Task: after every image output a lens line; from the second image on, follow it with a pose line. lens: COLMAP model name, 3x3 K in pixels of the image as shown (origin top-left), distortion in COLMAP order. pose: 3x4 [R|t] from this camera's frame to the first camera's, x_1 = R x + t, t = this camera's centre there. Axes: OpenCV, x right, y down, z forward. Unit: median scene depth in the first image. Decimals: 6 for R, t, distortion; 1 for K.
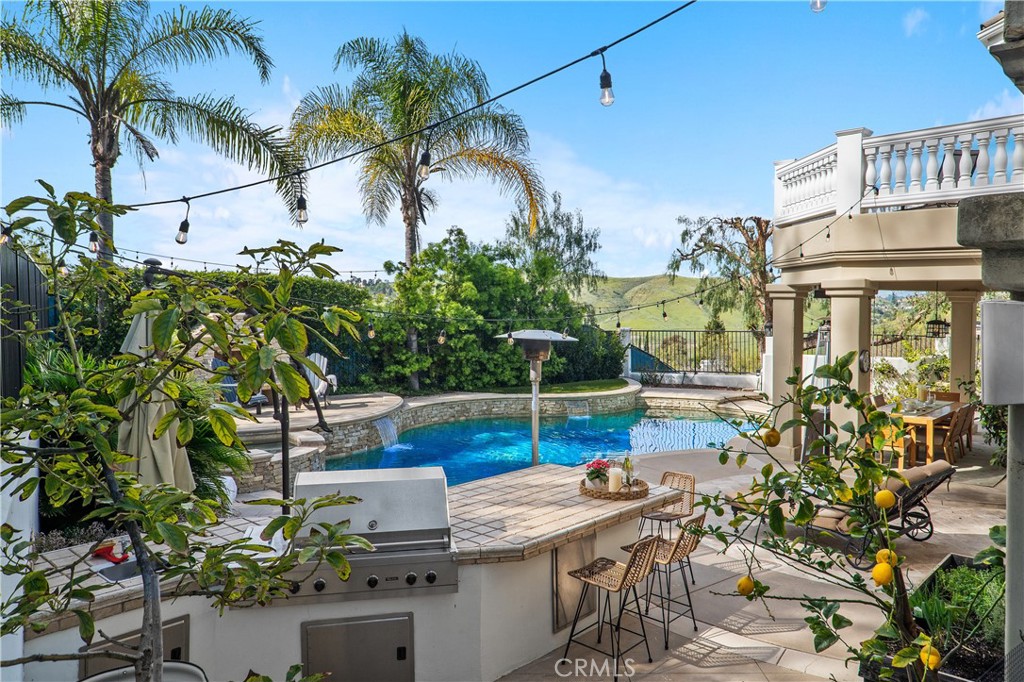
lens RADIAL K [[727.3, 0, 512.0], [0, 727.3, 341.0], [0, 0, 1]] dist [0.030597, -0.001247]
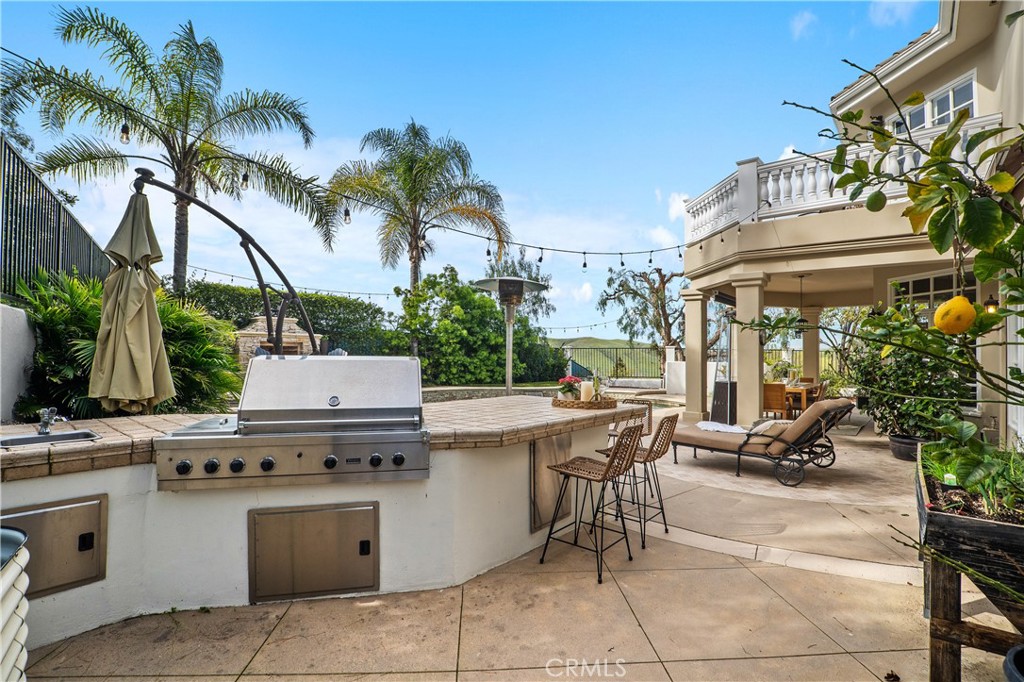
lens RADIAL K [[489.7, 0, 512.0], [0, 489.7, 341.0], [0, 0, 1]] dist [-0.016838, 0.000385]
pose [[0.998669, 0.011154, 0.050349, -0.001054], [-0.007919, 0.997918, -0.064006, 0.051875], [-0.050958, 0.063523, 0.996679, 0.093497]]
